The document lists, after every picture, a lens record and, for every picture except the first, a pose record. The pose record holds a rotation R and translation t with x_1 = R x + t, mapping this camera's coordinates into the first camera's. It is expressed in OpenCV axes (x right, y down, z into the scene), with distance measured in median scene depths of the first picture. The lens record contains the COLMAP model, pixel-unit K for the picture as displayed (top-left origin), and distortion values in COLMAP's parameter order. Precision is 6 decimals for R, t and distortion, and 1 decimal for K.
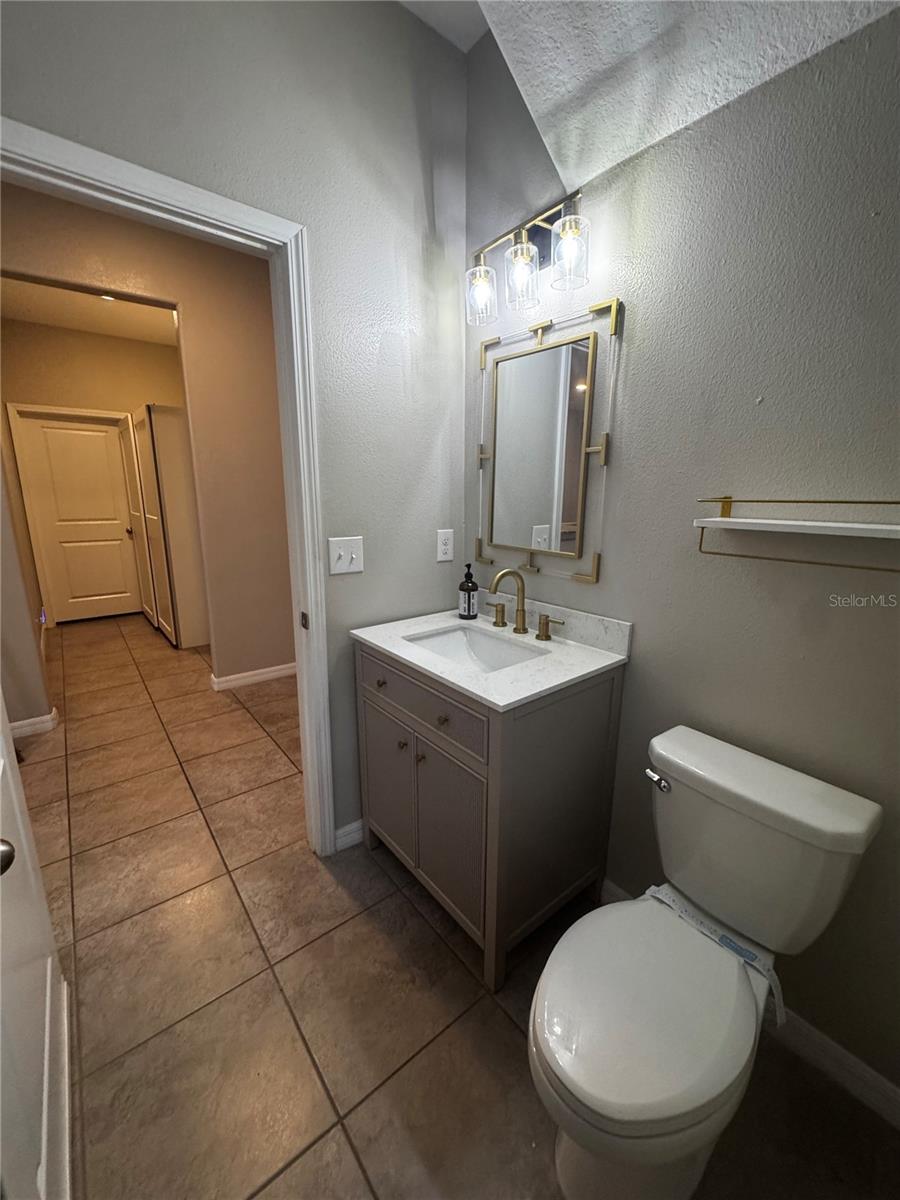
lens RADIAL K [[479.8, 0, 444.8], [0, 479.8, 600.9], [0, 0, 1]] dist [0.000166, -0.000059]
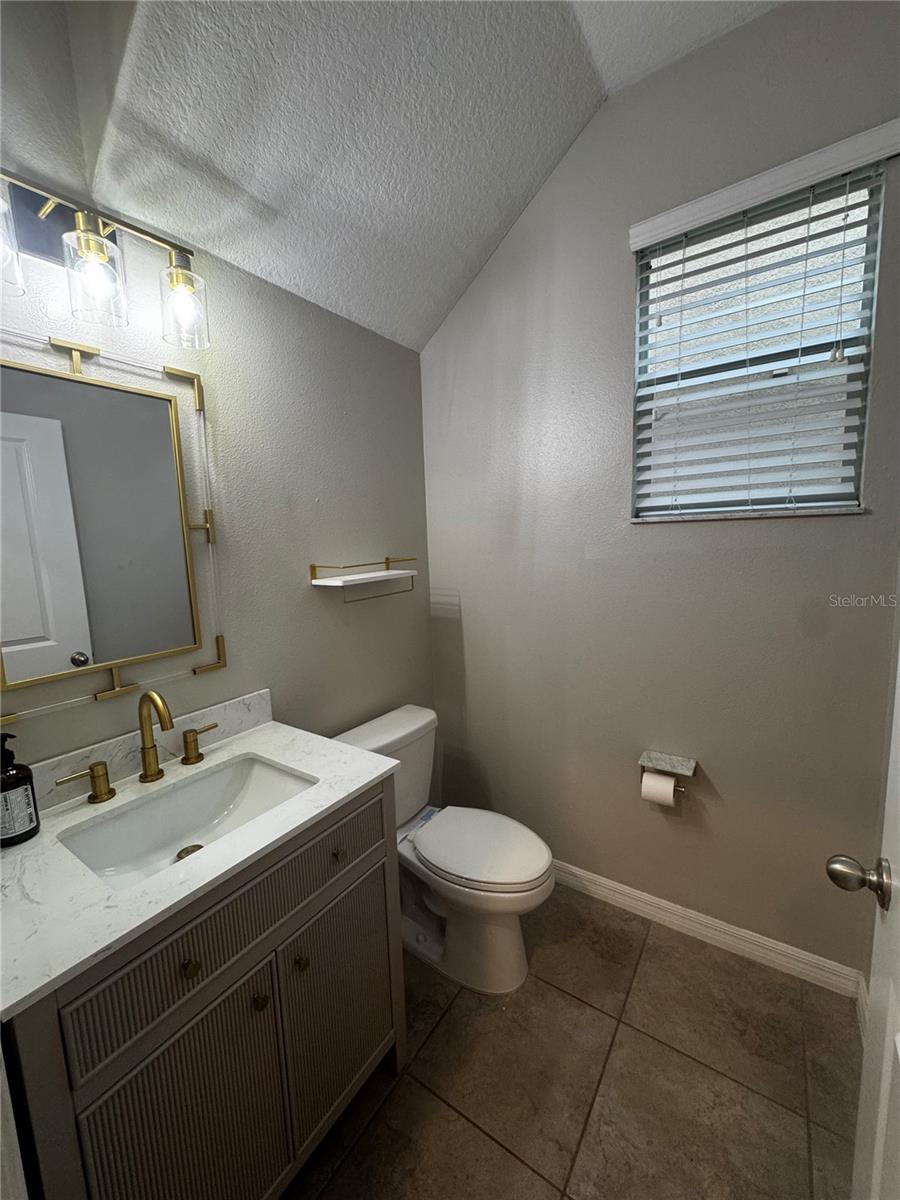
lens RADIAL K [[479.8, 0, 451.2], [0, 479.8, 604.0], [0, 0, 1]] dist [0.000166, -0.000059]
pose [[-0.298119, -0.132877, 0.945235, -0.674895], [0.250623, 0.944624, 0.211835, -0.240038], [-0.921039, 0.300049, -0.248308, 0.801513]]
